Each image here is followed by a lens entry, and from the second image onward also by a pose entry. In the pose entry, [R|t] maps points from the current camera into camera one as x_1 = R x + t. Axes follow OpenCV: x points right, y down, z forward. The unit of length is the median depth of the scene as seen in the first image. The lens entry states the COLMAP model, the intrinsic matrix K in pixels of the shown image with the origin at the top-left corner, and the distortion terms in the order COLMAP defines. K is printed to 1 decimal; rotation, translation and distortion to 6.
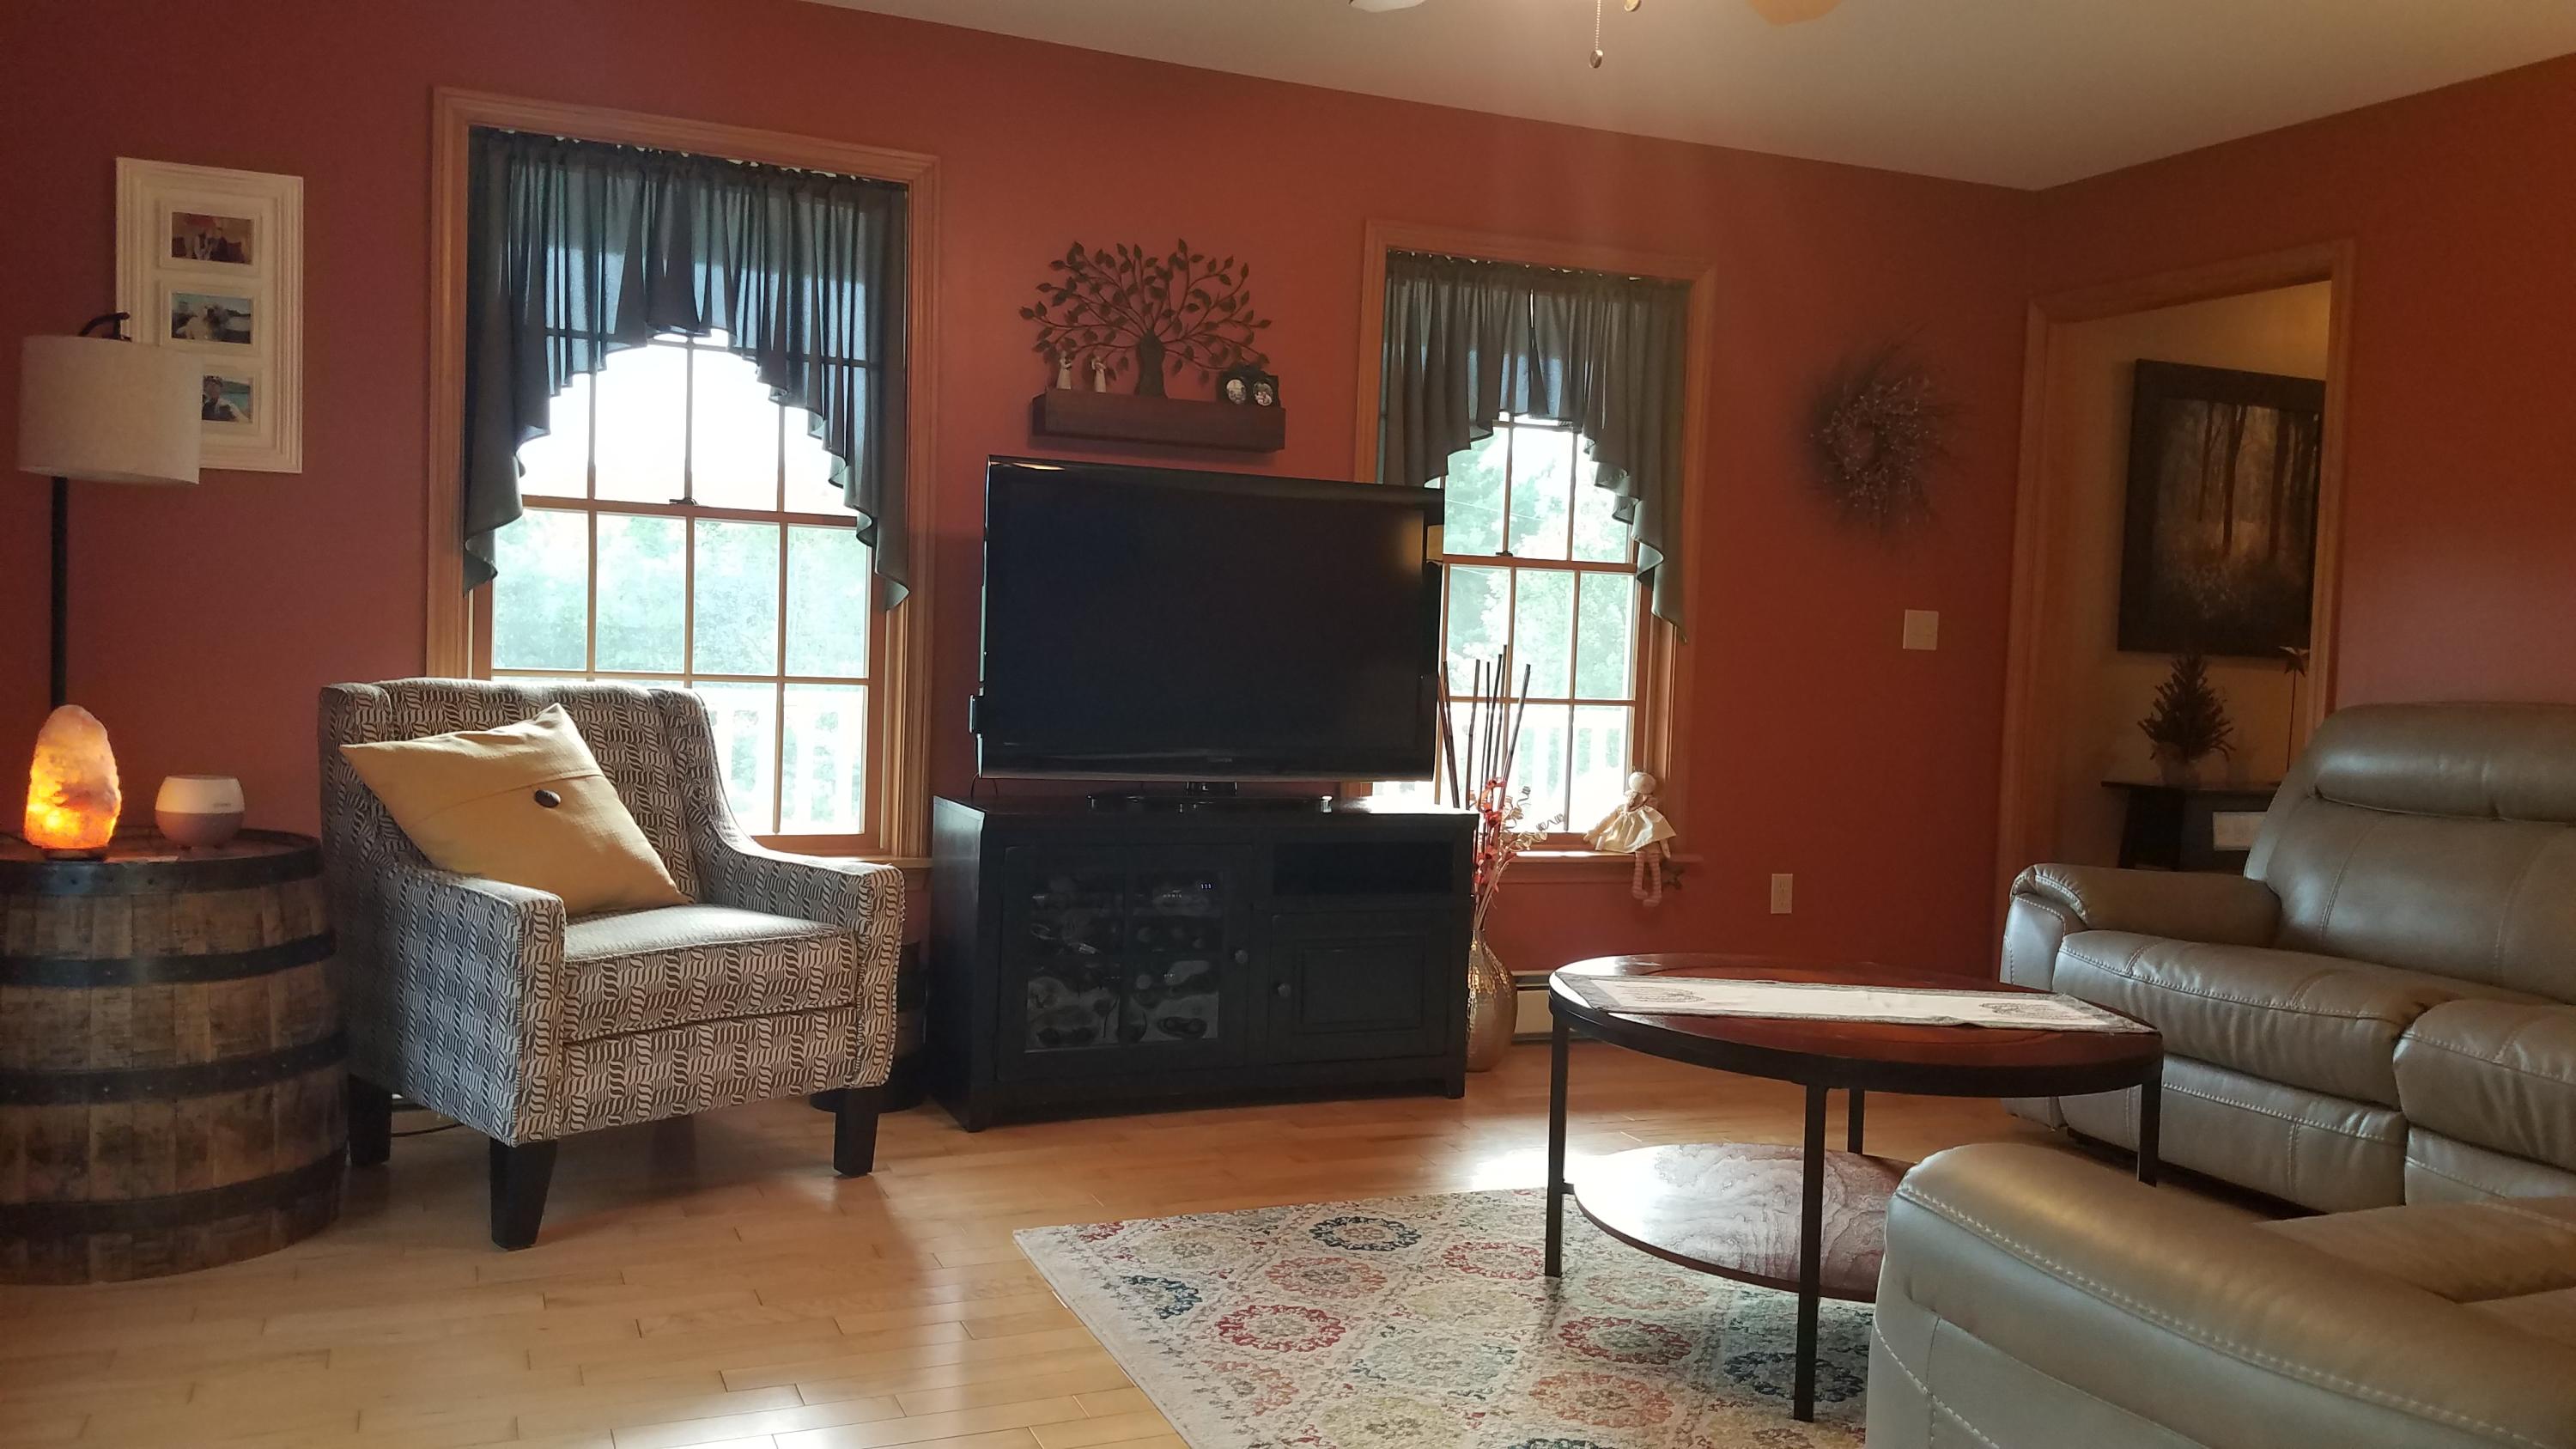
lens RADIAL K [[1996.1, 0, 1288.0], [0, 1996.1, 724.5], [0, 0, 1]] dist [0.096454, -0.142099]
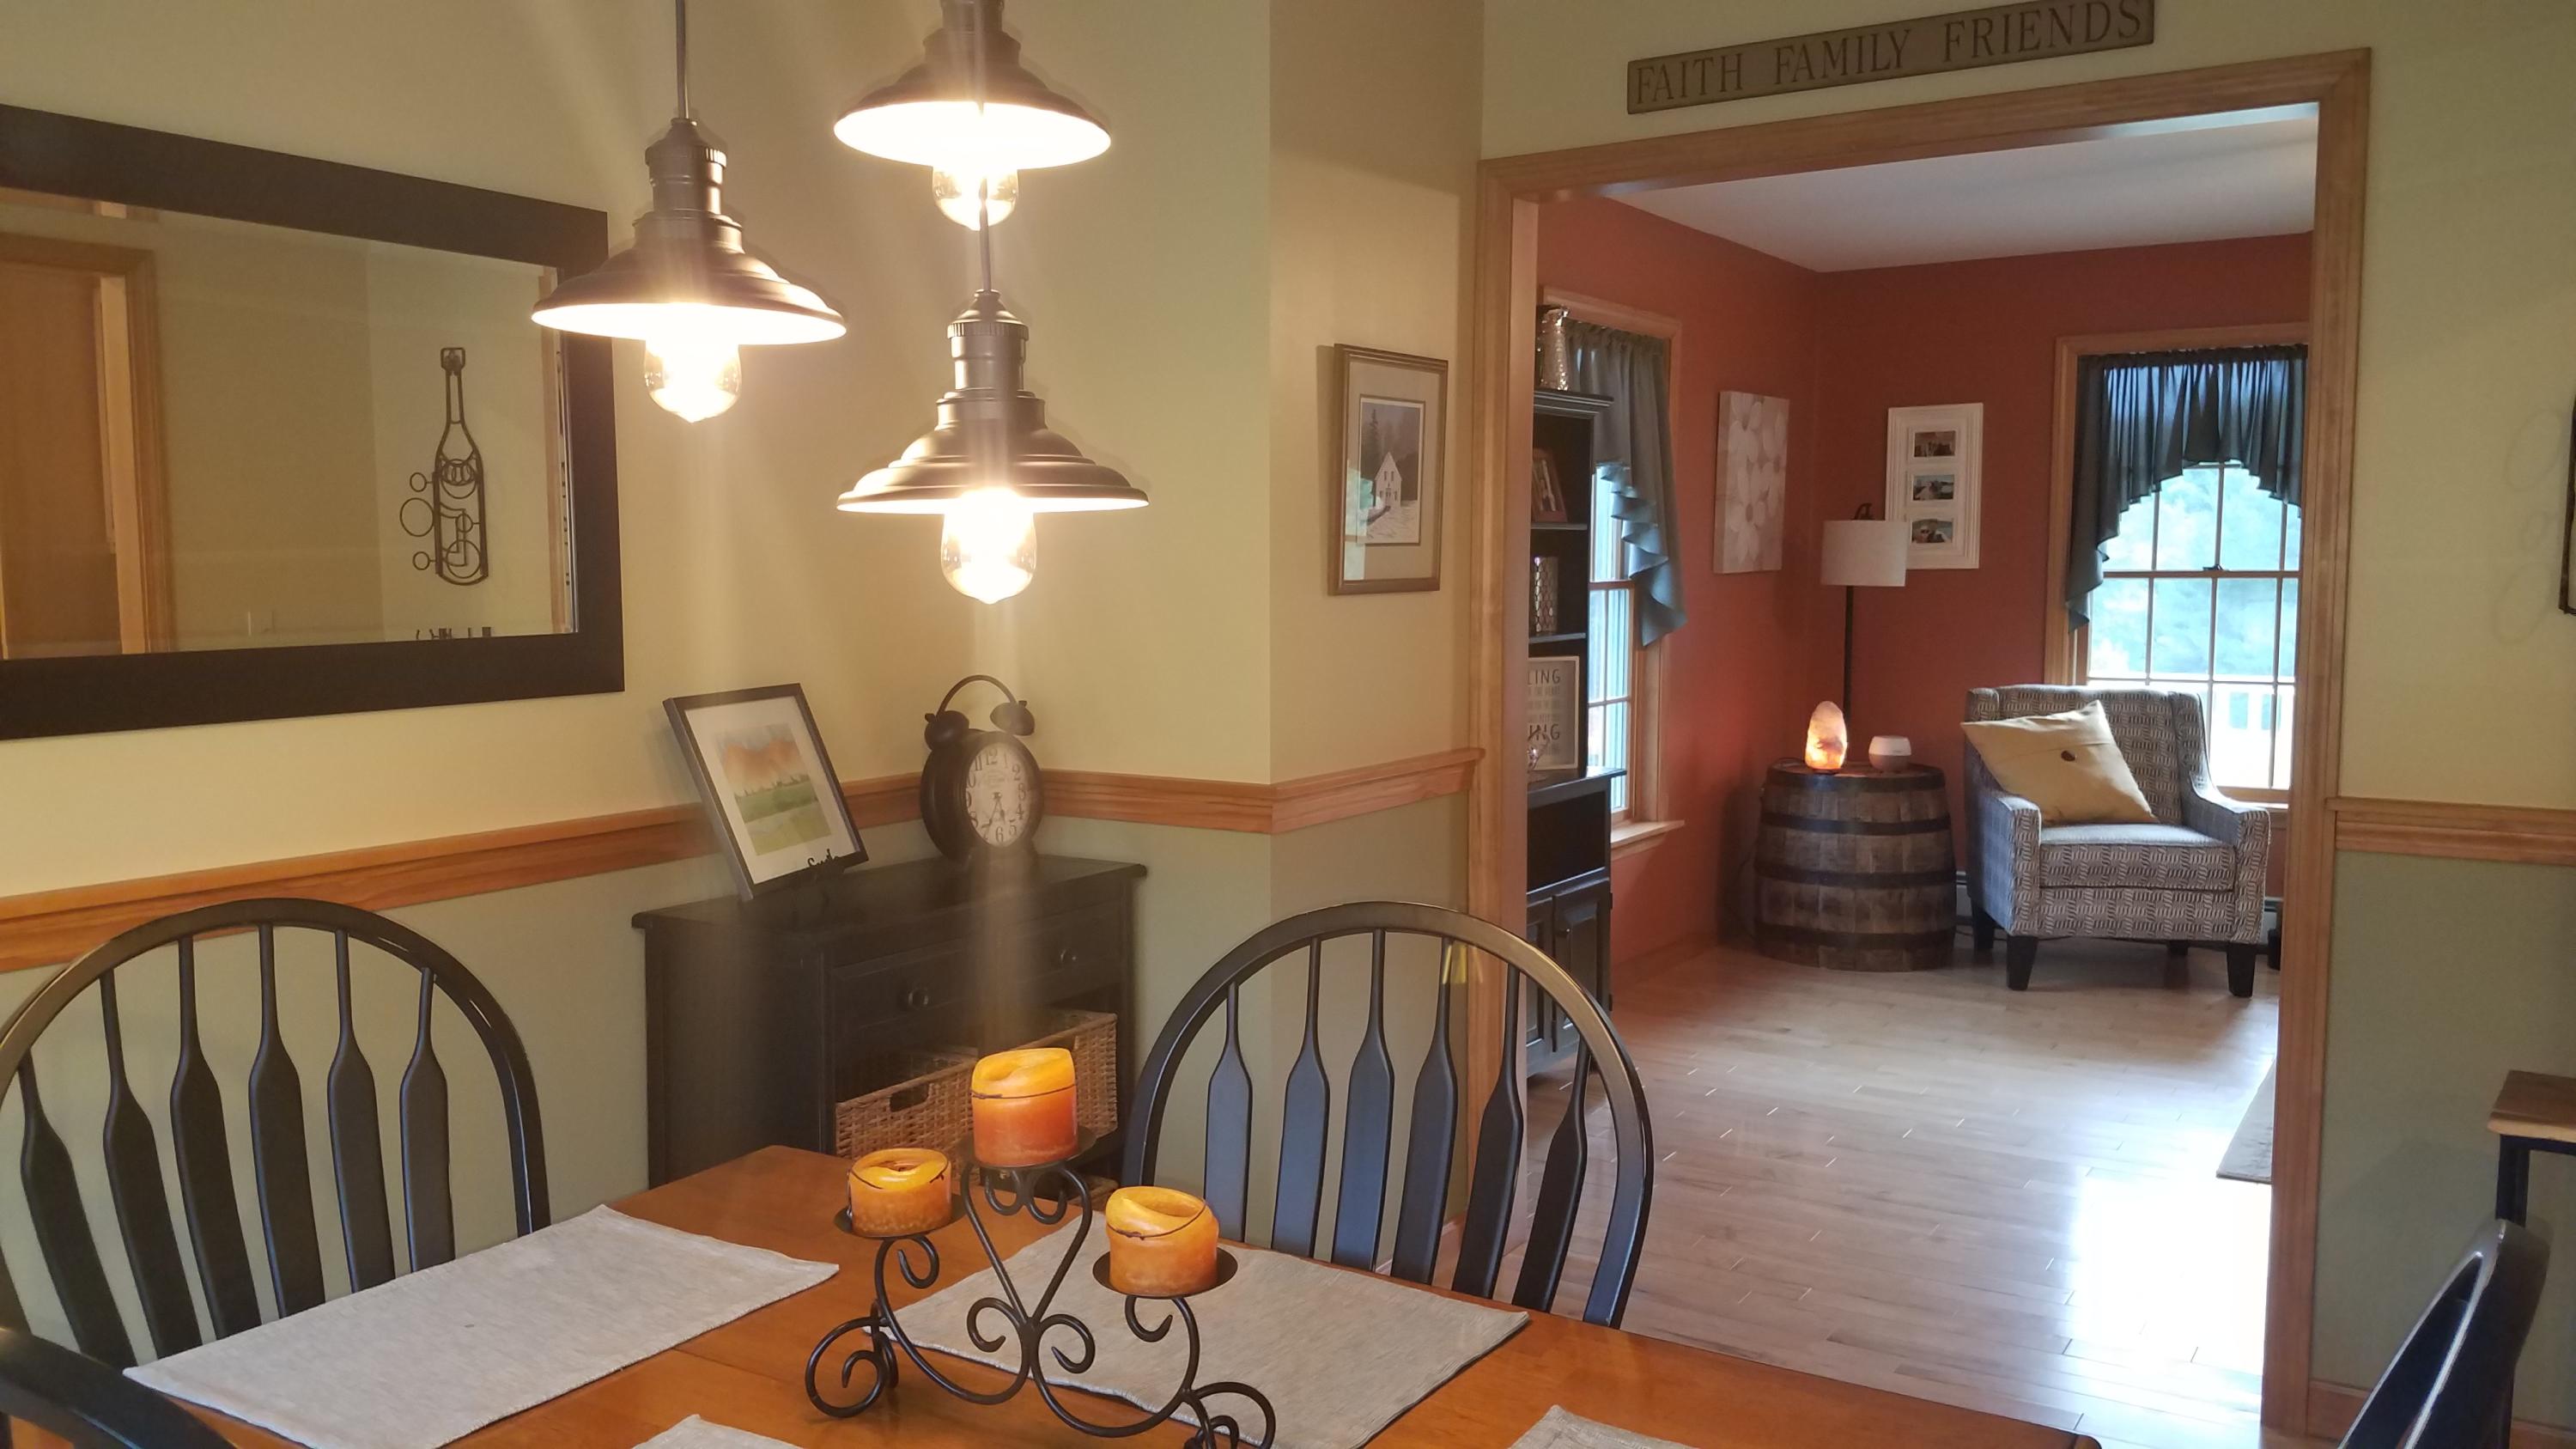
lens RADIAL K [[1987.6, 0, 1288.0], [0, 1987.6, 724.5], [0, 0, 1]] dist [0.277578, -0.466025]
pose [[0.582808, 0.032077, -0.811976, 0.684325], [-0.009951, 0.999427, 0.032340, -0.041760], [0.812549, -0.010769, 0.582794, -0.599190]]
